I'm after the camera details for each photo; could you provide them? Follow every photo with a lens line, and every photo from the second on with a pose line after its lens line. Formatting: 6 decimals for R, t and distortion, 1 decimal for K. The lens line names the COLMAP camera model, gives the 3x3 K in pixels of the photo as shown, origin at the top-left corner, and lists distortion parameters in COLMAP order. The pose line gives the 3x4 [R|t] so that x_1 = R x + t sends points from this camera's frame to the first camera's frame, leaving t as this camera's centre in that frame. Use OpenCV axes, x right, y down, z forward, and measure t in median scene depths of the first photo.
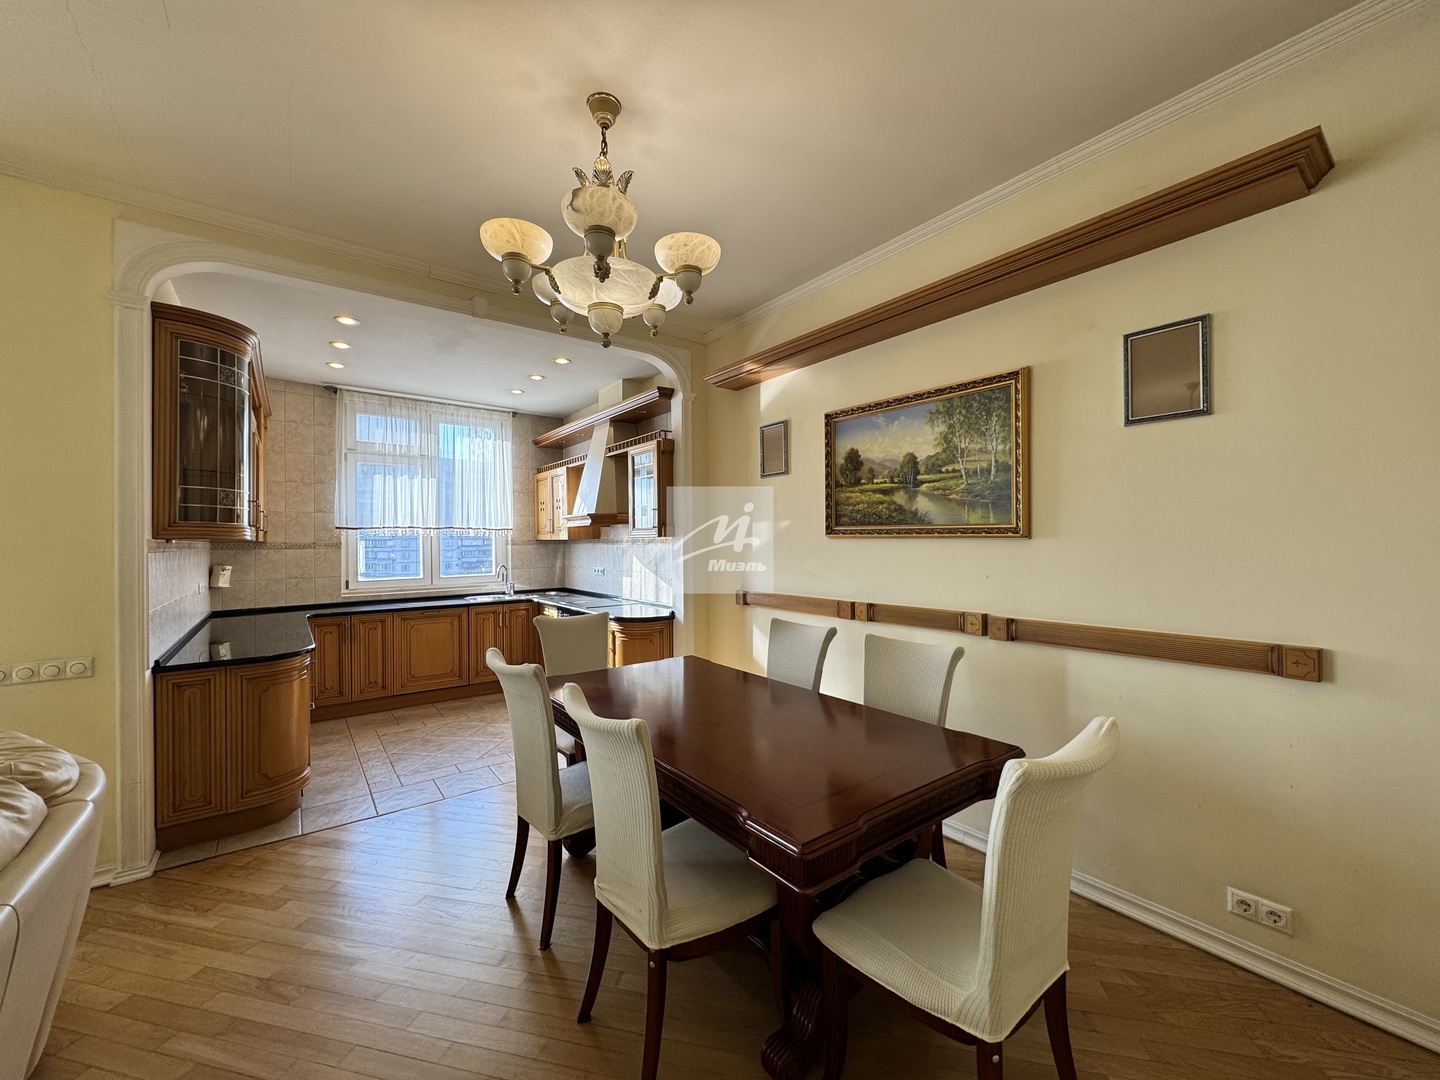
lens RADIAL K [[576.6, 0, 718.1], [0, 576.6, 538.9], [0, 0, 1]] dist [-0.002276, -0.000273]
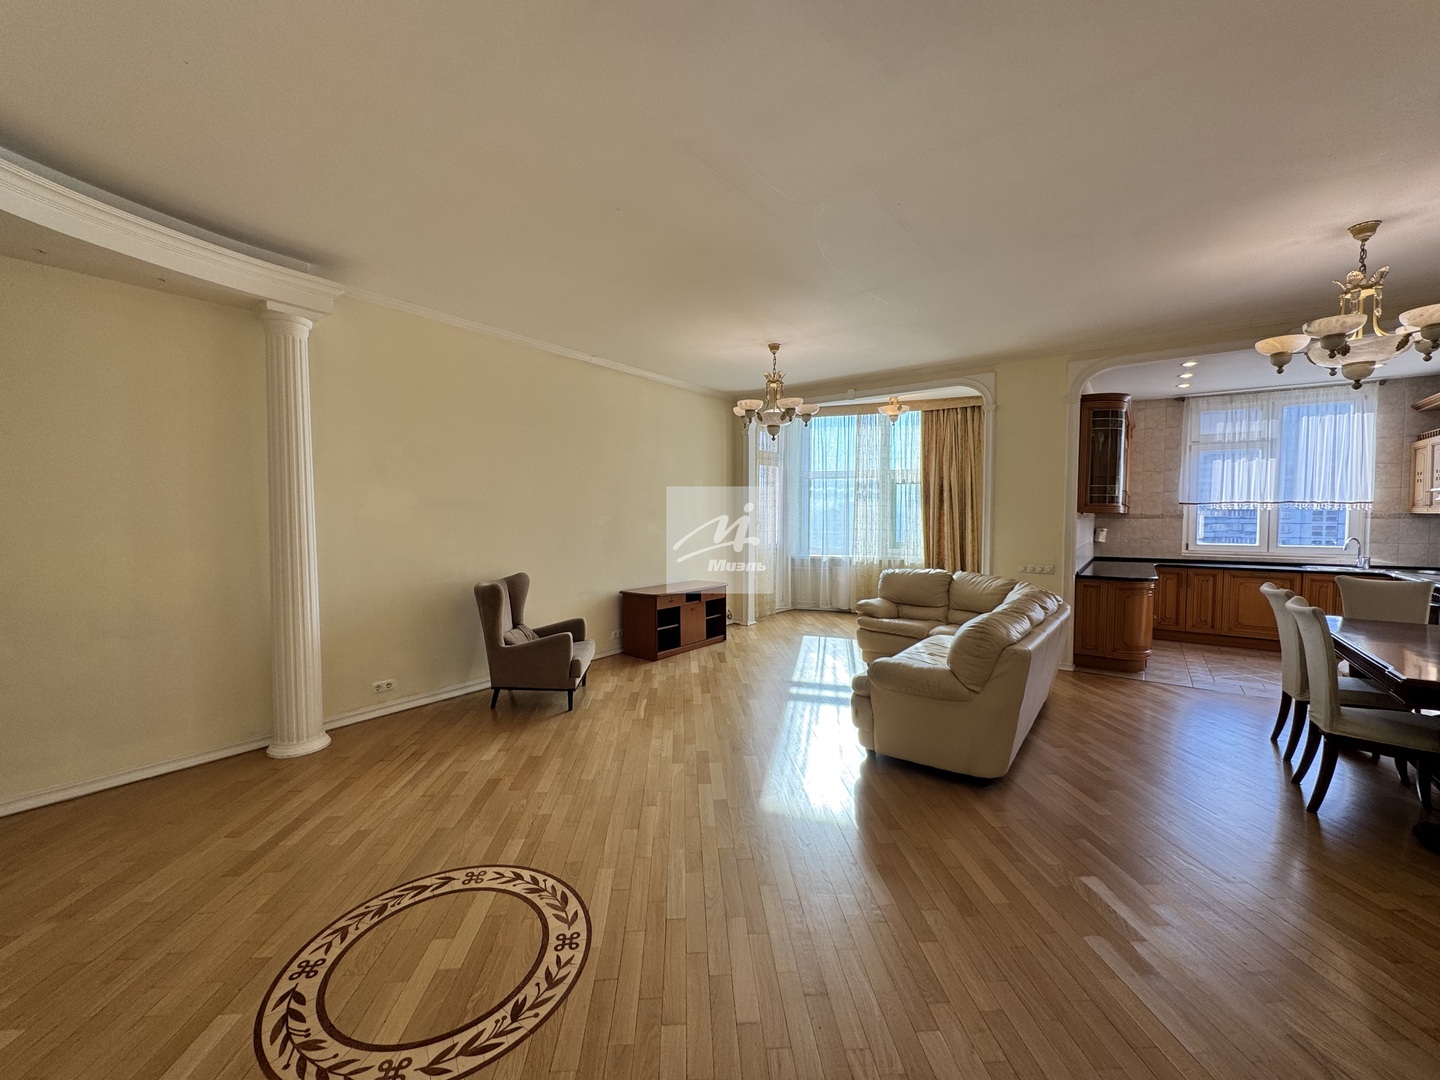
lens RADIAL K [[576.6, 0, 718.1], [0, 576.6, 538.9], [0, 0, 1]] dist [-0.002276, -0.000273]
pose [[0.289493, 0.051391, -0.955800, 0.333660], [-0.000833, 0.998571, 0.053439, -0.007738], [0.957180, -0.014674, 0.289122, -0.447835]]
